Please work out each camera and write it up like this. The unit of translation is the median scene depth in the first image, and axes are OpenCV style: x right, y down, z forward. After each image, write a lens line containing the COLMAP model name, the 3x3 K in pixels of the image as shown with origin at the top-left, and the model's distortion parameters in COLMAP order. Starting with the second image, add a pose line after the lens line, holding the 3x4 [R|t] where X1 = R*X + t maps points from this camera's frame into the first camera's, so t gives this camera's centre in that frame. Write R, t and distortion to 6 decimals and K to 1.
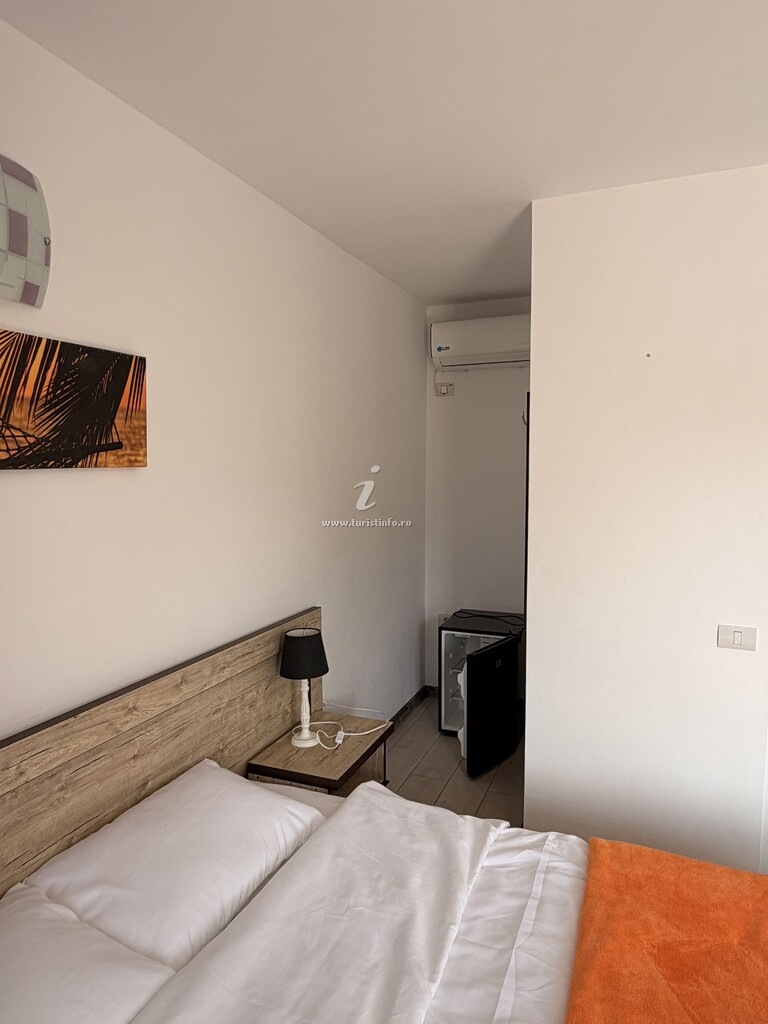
lens RADIAL K [[647.9, 0, 384.0], [0, 647.9, 512.0], [0, 0, 1]] dist [0.006207, 0.002450]
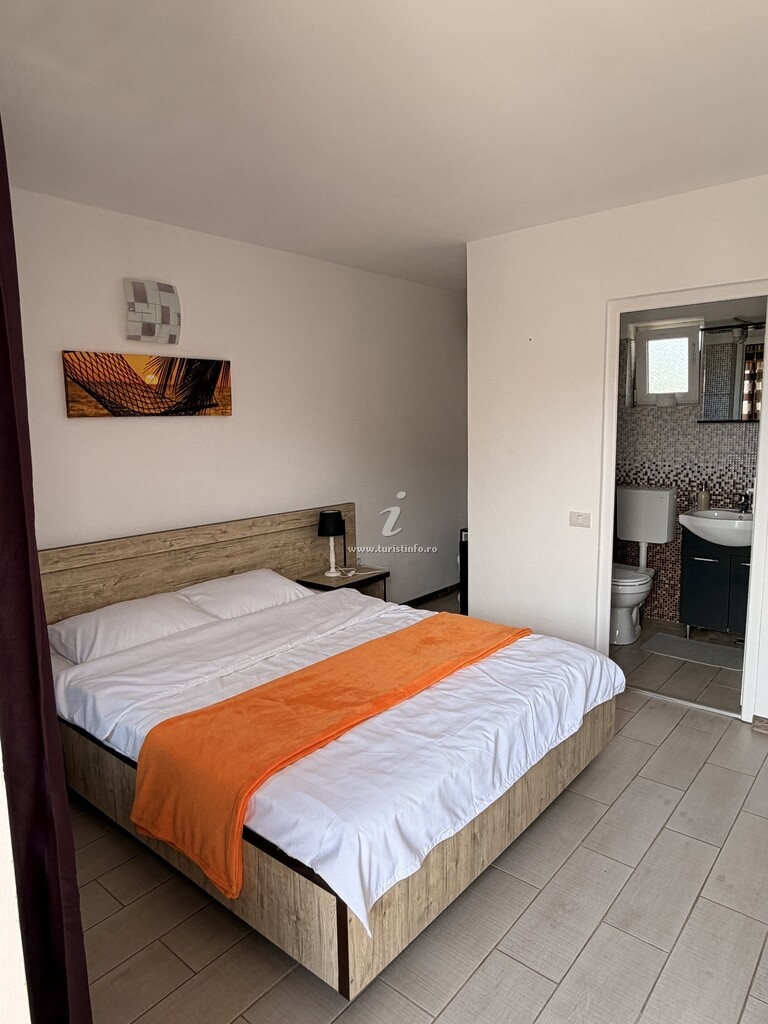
lens RADIAL K [[647.9, 0, 384.0], [0, 647.9, 512.0], [0, 0, 1]] dist [0.006207, 0.002450]
pose [[0.950542, 0.027831, -0.309346, 0.773202], [-0.008058, 0.997852, 0.065015, 0.103446], [0.310491, -0.059306, 0.948725, -0.849130]]
